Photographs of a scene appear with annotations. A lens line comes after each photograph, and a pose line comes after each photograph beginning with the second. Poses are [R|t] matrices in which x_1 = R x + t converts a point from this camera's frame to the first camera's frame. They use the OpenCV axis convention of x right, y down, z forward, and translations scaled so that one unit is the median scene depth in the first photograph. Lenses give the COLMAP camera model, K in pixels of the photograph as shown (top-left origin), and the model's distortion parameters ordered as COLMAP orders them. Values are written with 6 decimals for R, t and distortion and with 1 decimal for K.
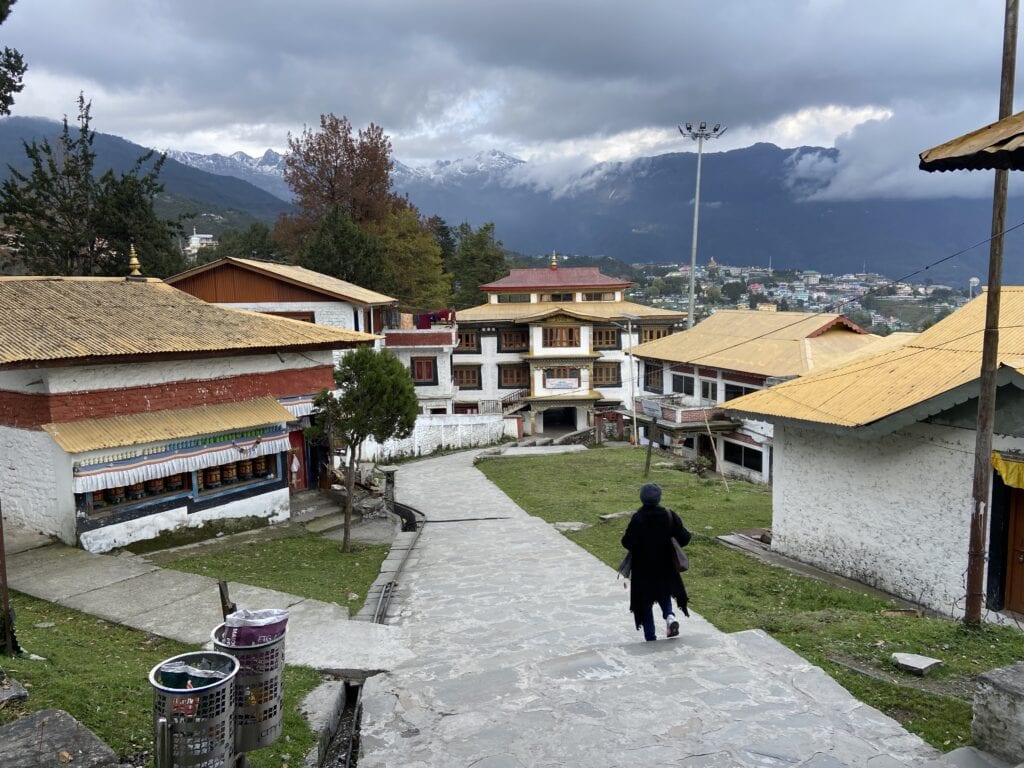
lens RADIAL K [[759.1, 0, 510.7], [0, 759.1, 384.2], [0, 0, 1]] dist [0.053460, -0.066105]
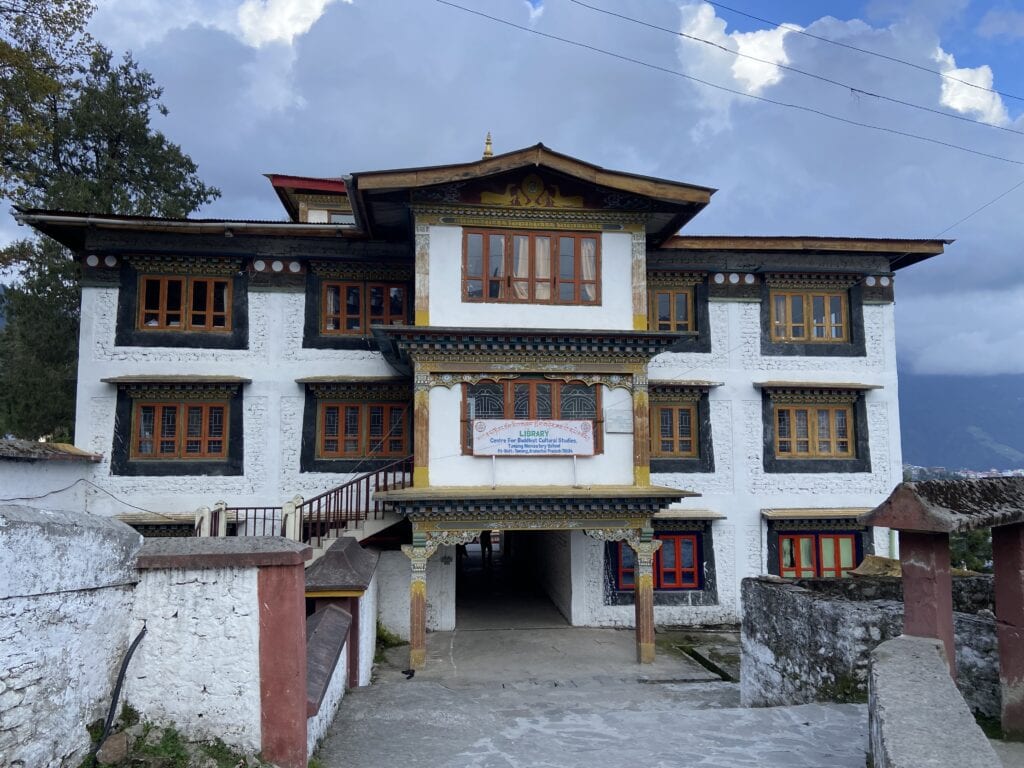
lens RADIAL K [[759.1, 0, 516.2], [0, 759.1, 375.6], [0, 0, 1]] dist [0.053460, -0.066105]
pose [[0.990217, 0.032292, 0.135751, 0.024797], [-0.001570, 0.975372, -0.220563, 0.035786], [-0.139530, 0.218192, 0.965880, 0.737200]]
